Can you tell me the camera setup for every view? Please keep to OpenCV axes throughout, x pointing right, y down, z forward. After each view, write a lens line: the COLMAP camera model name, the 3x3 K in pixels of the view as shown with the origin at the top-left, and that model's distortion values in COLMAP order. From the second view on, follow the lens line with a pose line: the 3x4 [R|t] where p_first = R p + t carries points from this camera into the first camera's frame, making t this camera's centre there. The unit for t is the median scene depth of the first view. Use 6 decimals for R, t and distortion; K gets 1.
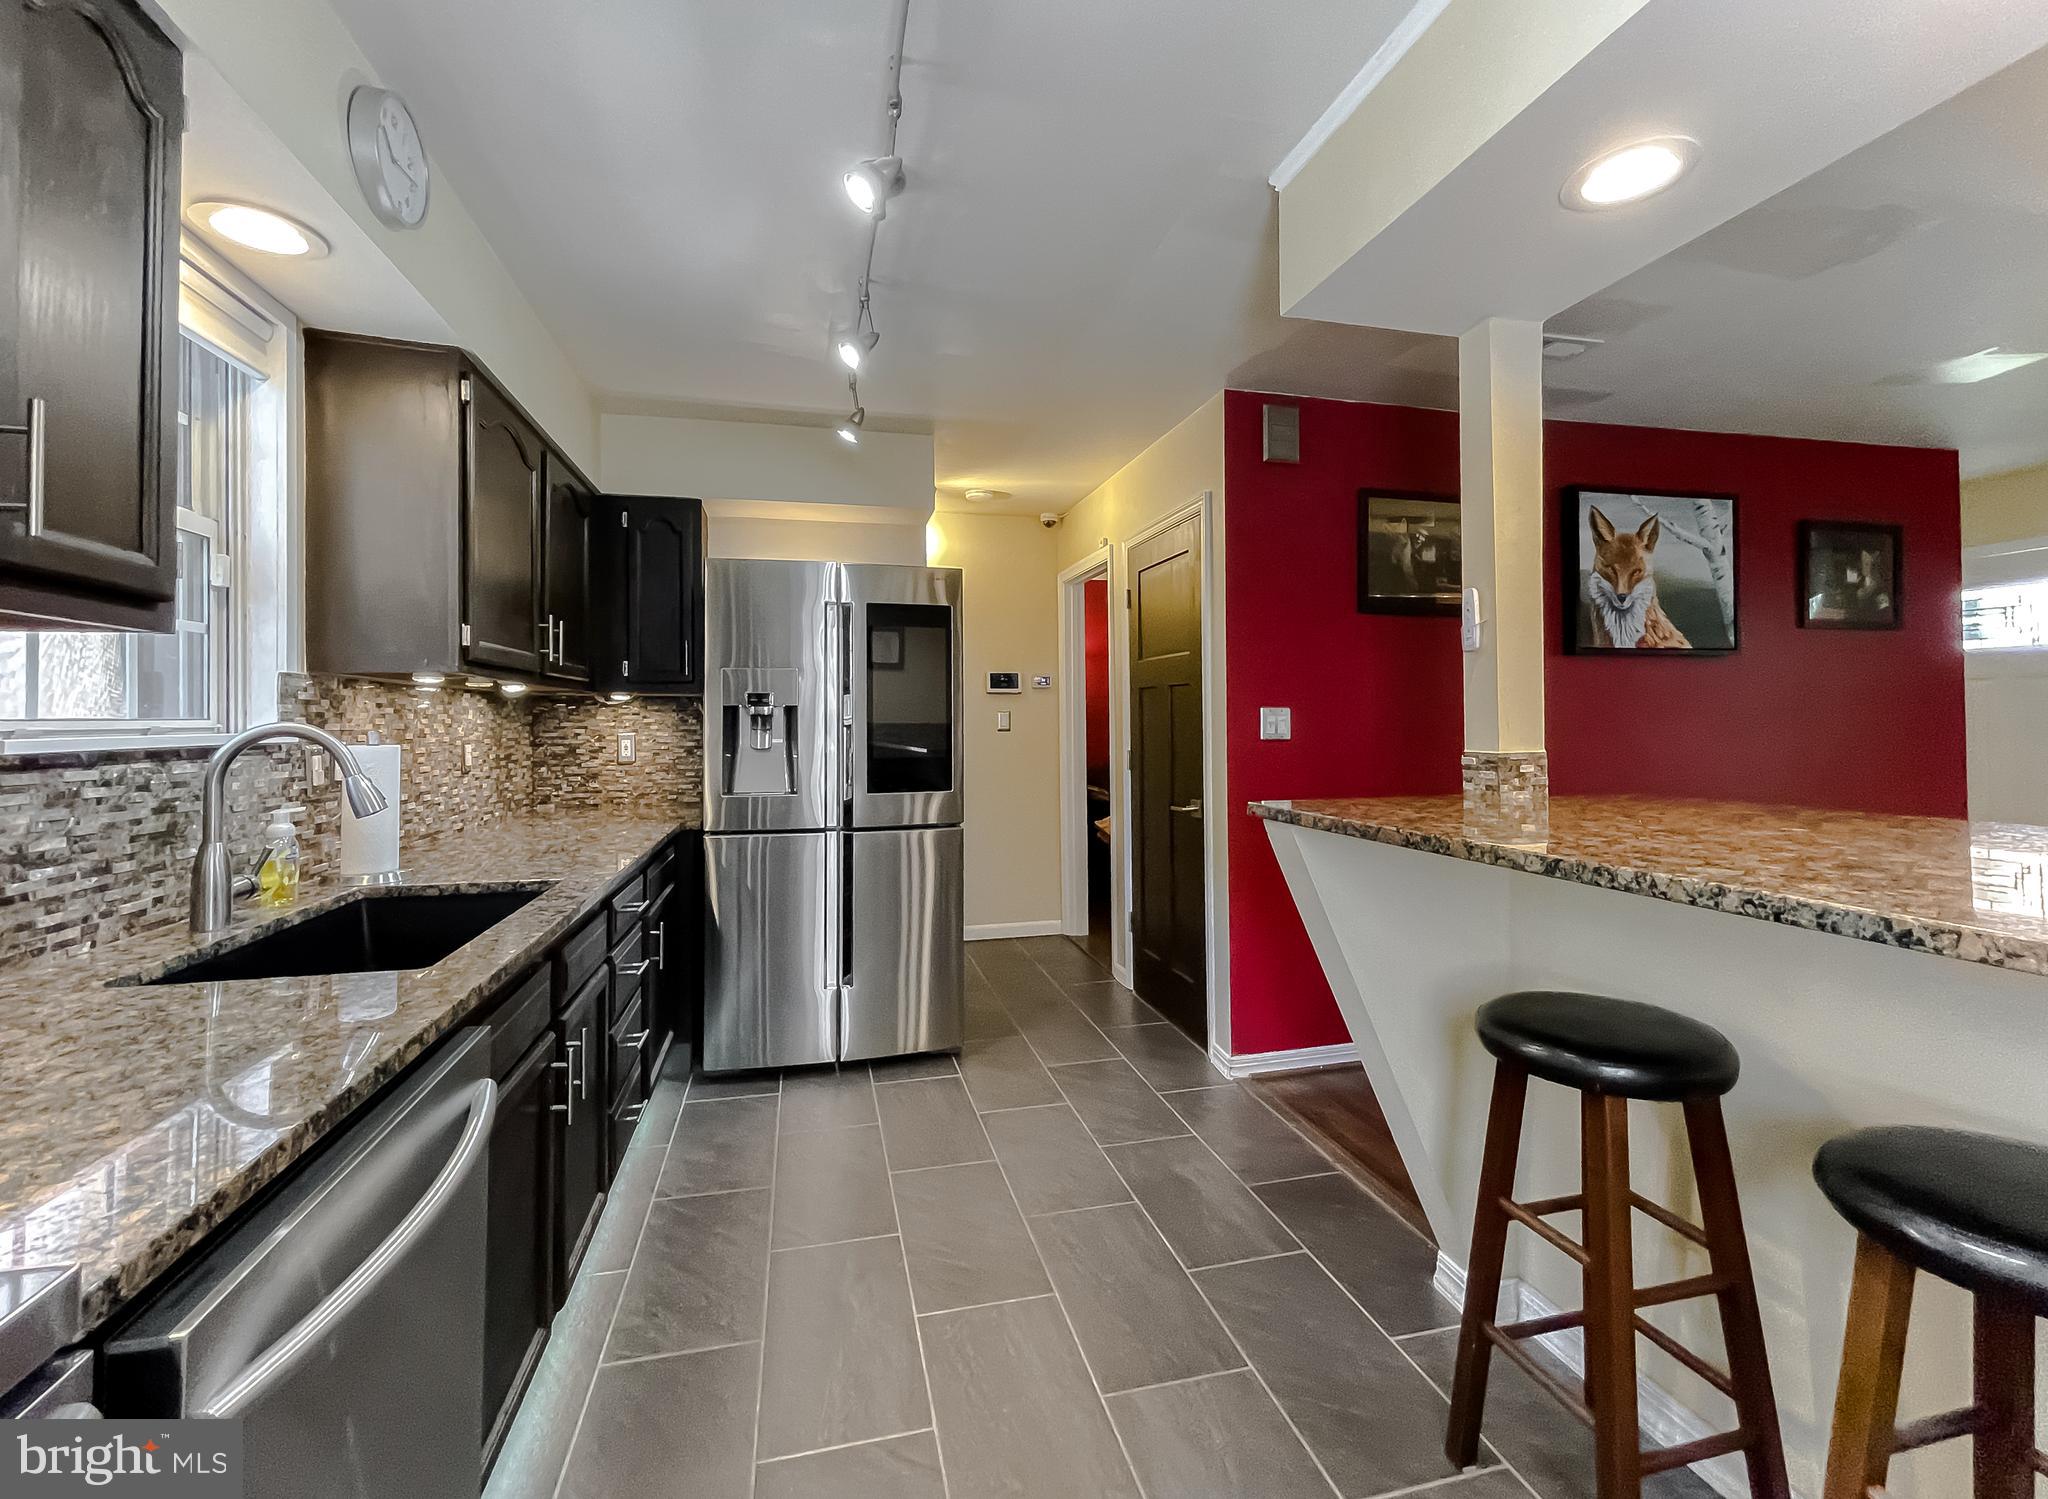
lens RADIAL K [[849.7, 0, 1014.1], [0, 849.7, 715.0], [0, 0, 1]] dist [-0.002239, 0.000658]
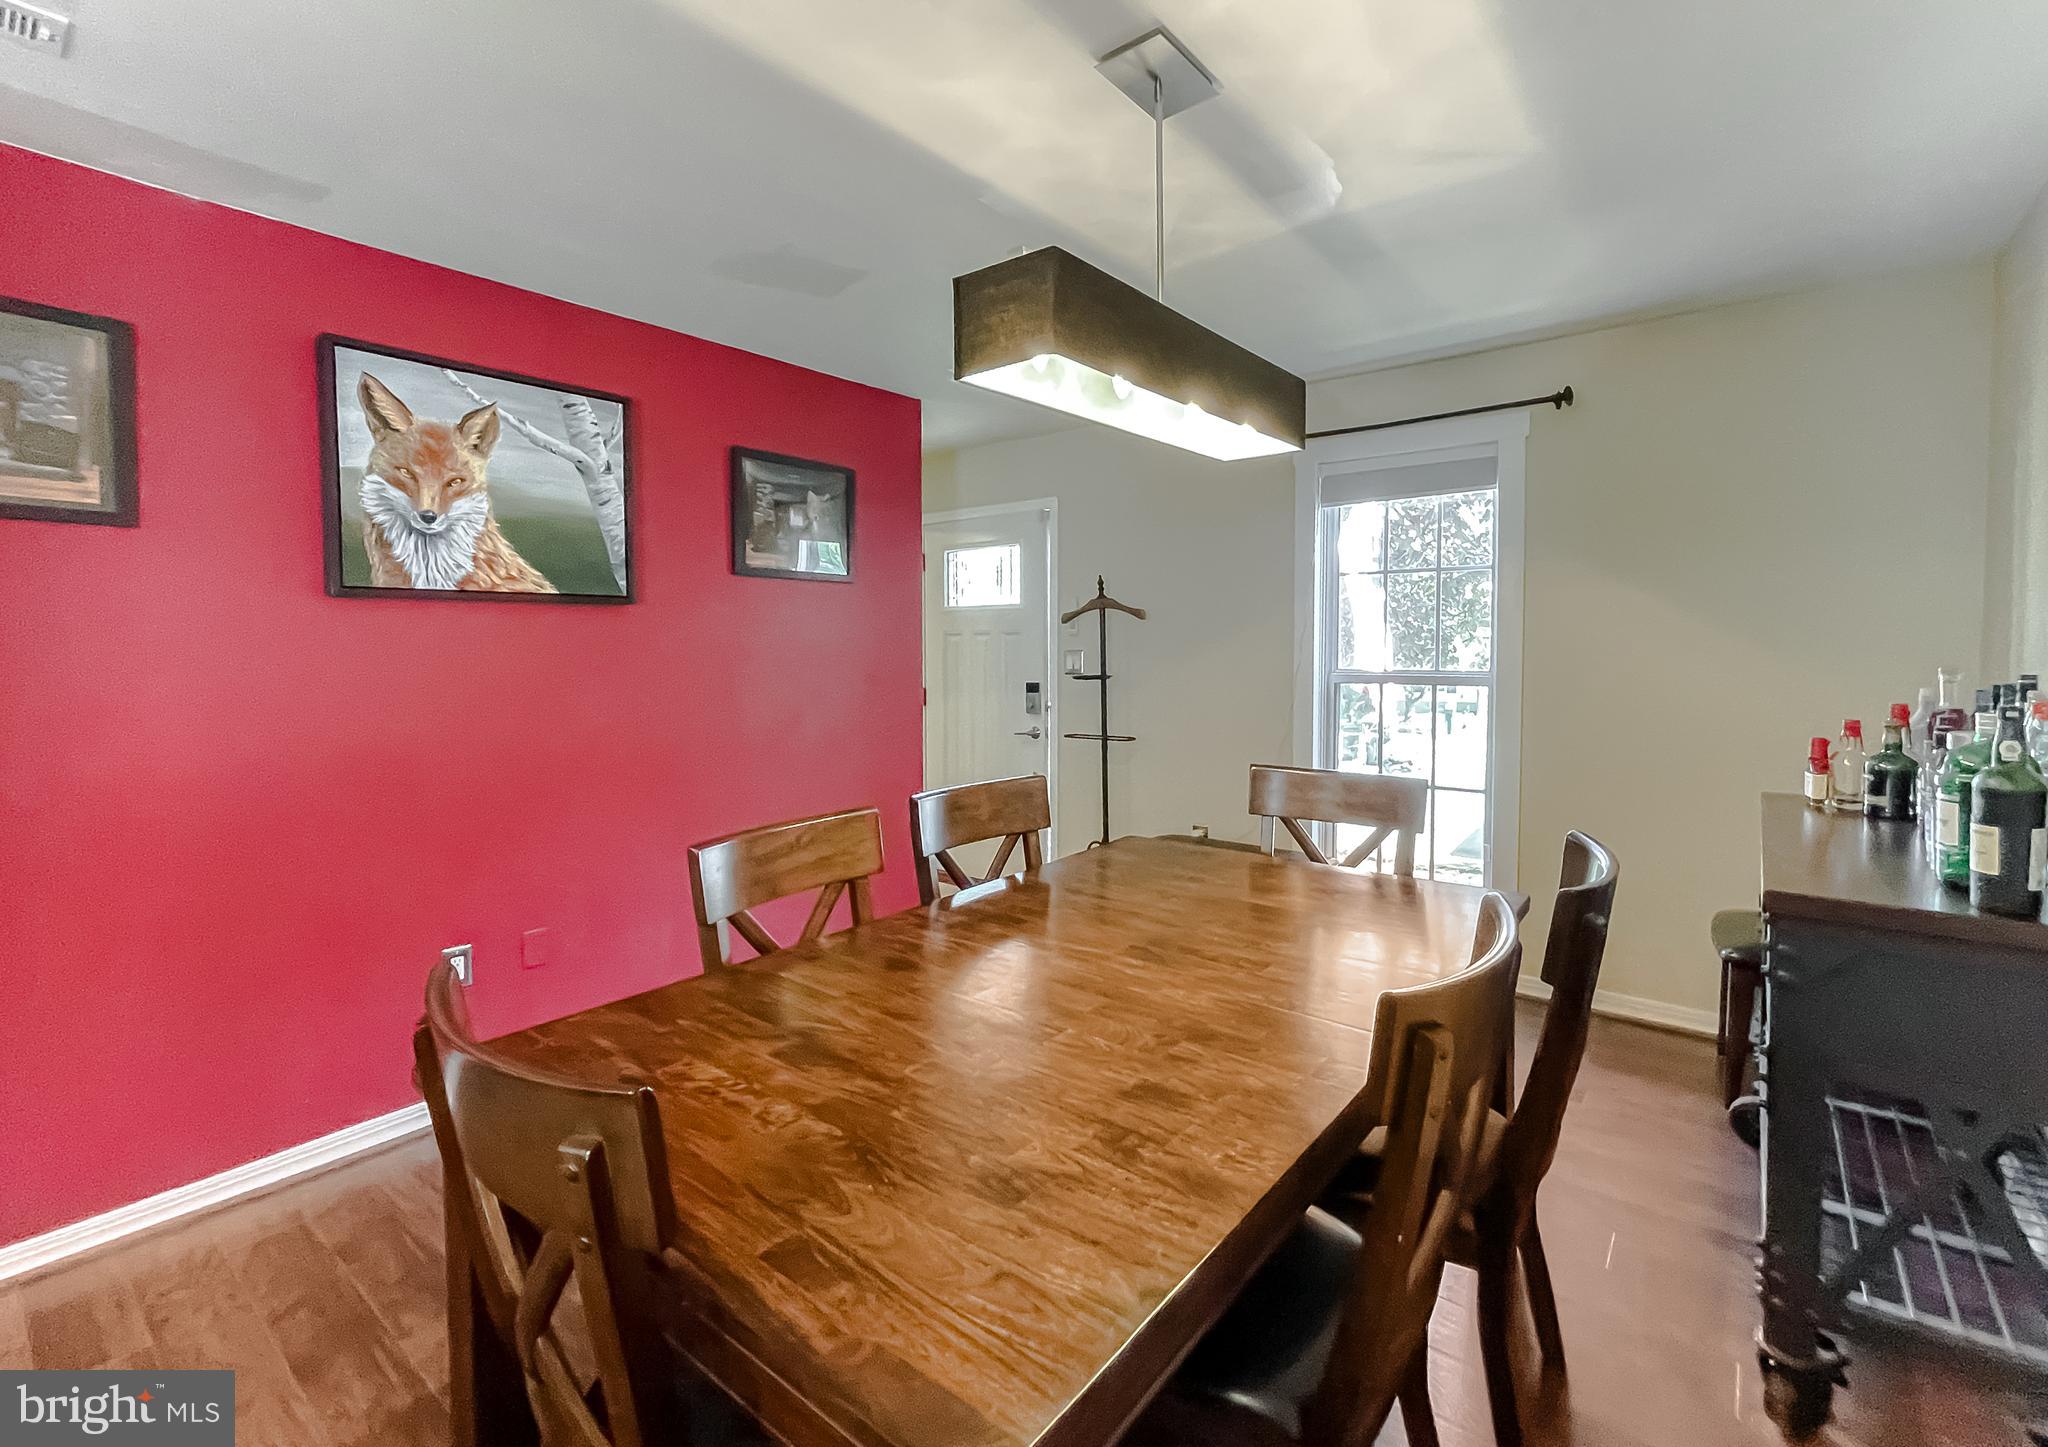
lens RADIAL K [[916.1, 0, 1016.4], [0, 916.1, 683.8], [0, 0, 1]] dist [-0.007116, 0.003248]
pose [[0.789770, -0.019559, 0.613092, 0.636856], [-0.006848, 0.999148, 0.040697, -0.035338], [-0.613365, -0.036340, 0.788963, 0.112395]]
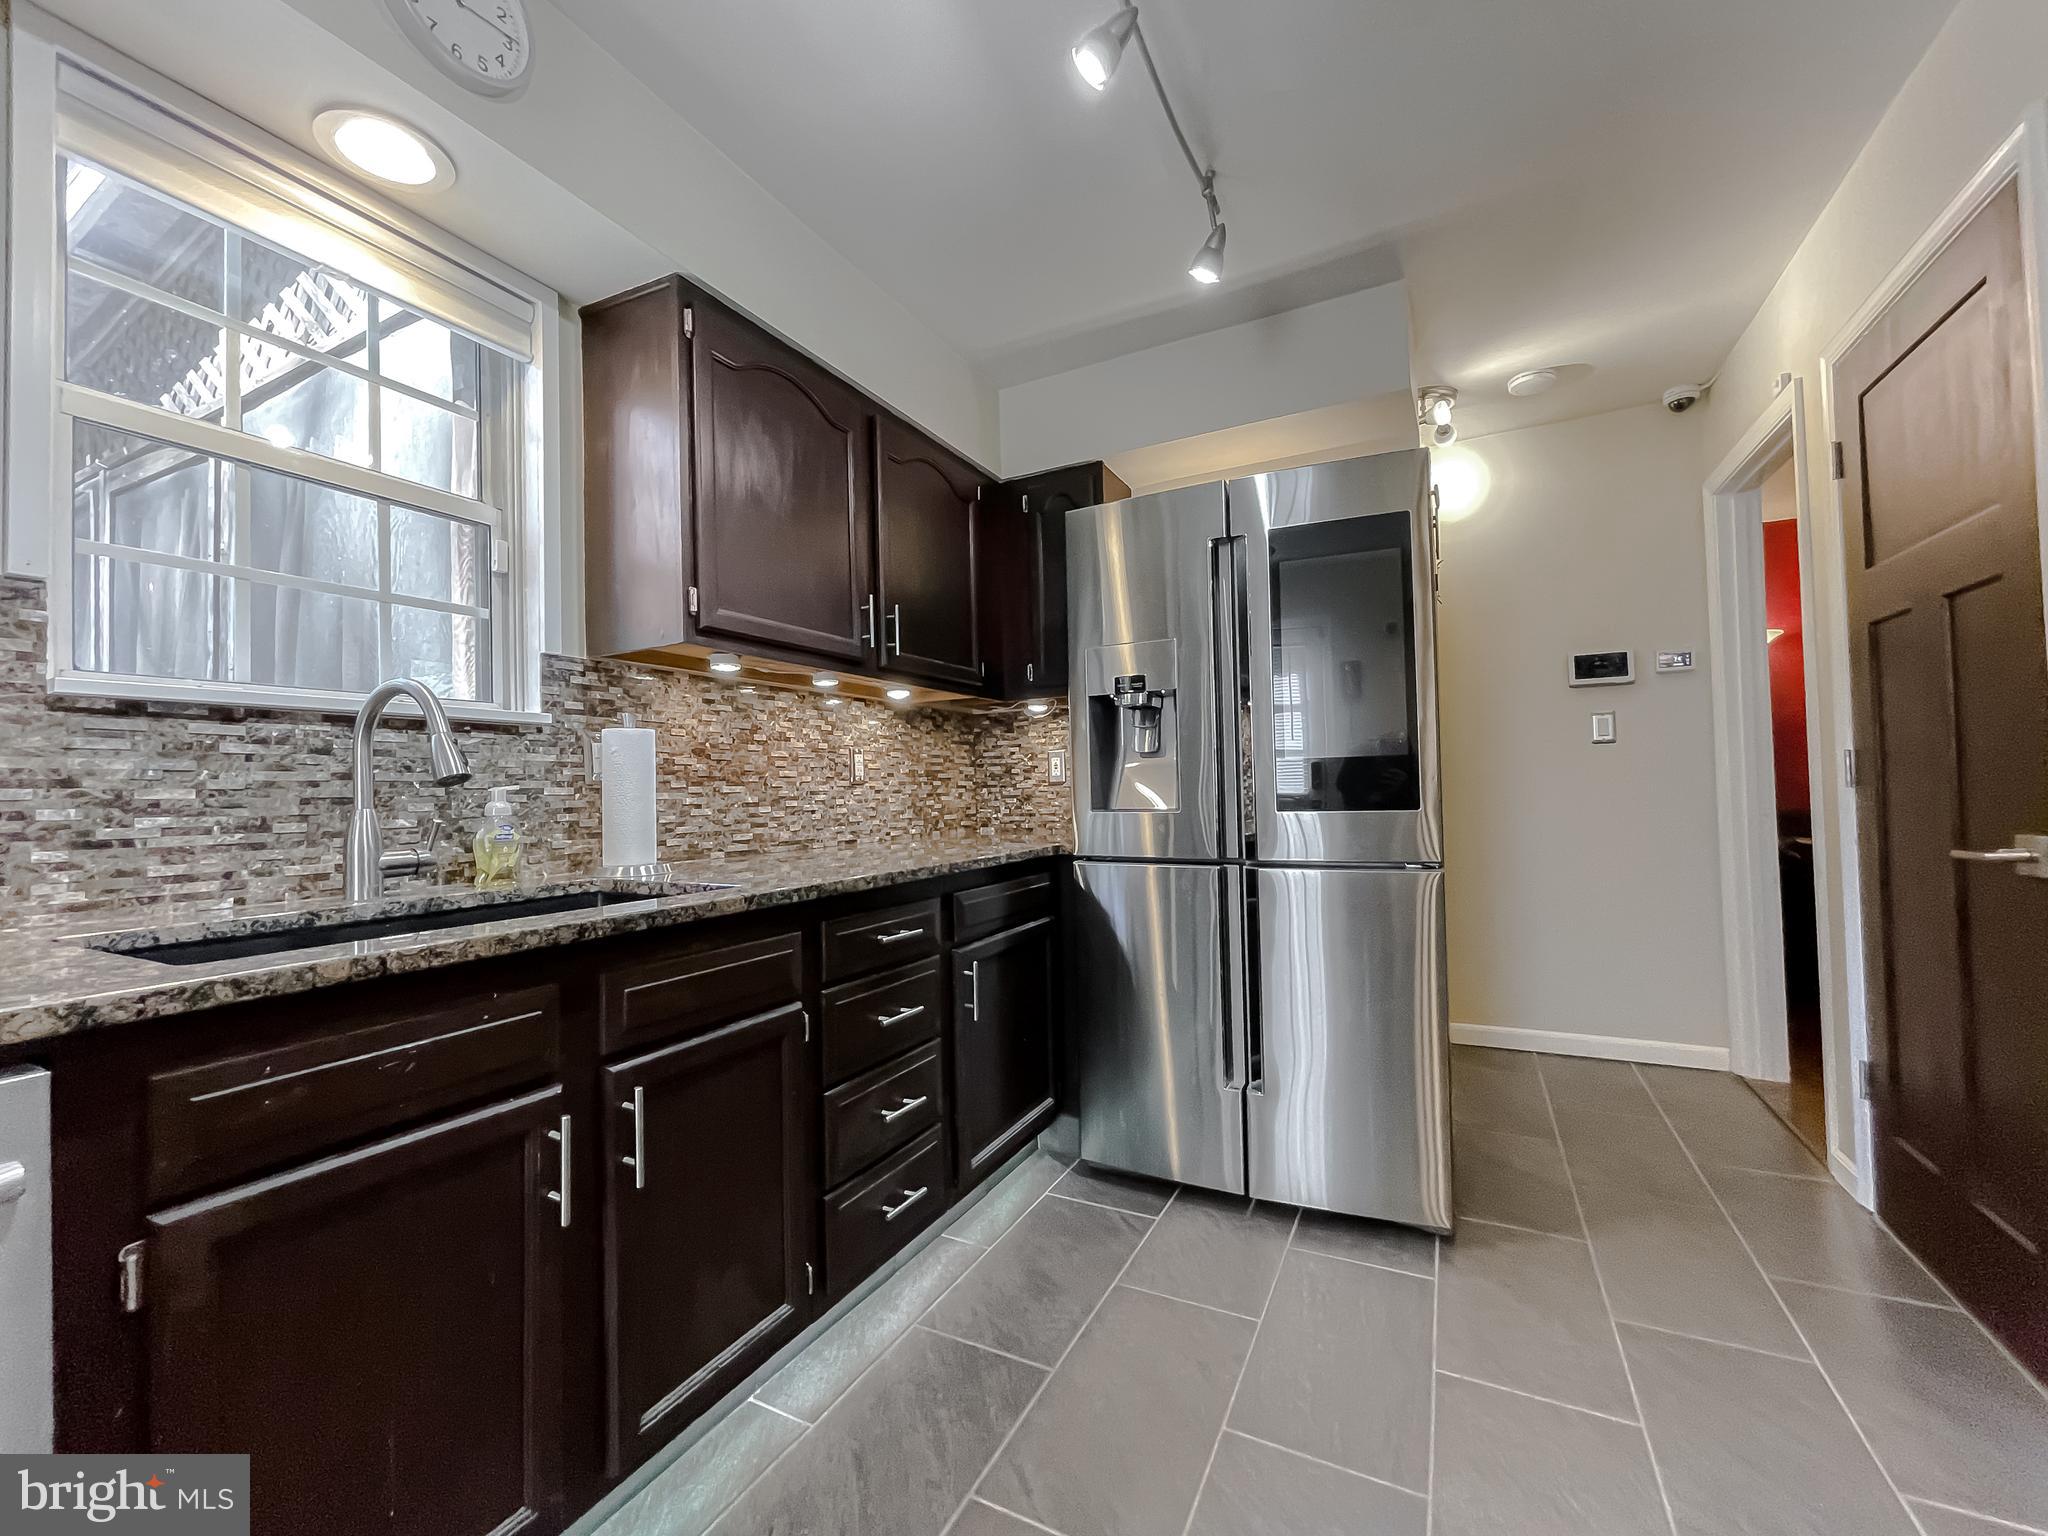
lens RADIAL K [[849.7, 0, 1029.0], [0, 849.7, 766.8], [0, 0, 1]] dist [-0.002239, 0.000658]
pose [[0.764351, -0.029852, -0.644109, 0.102554], [0.022369, 0.999554, -0.019781, 0.060882], [0.644413, 0.000711, 0.764678, 0.331775]]
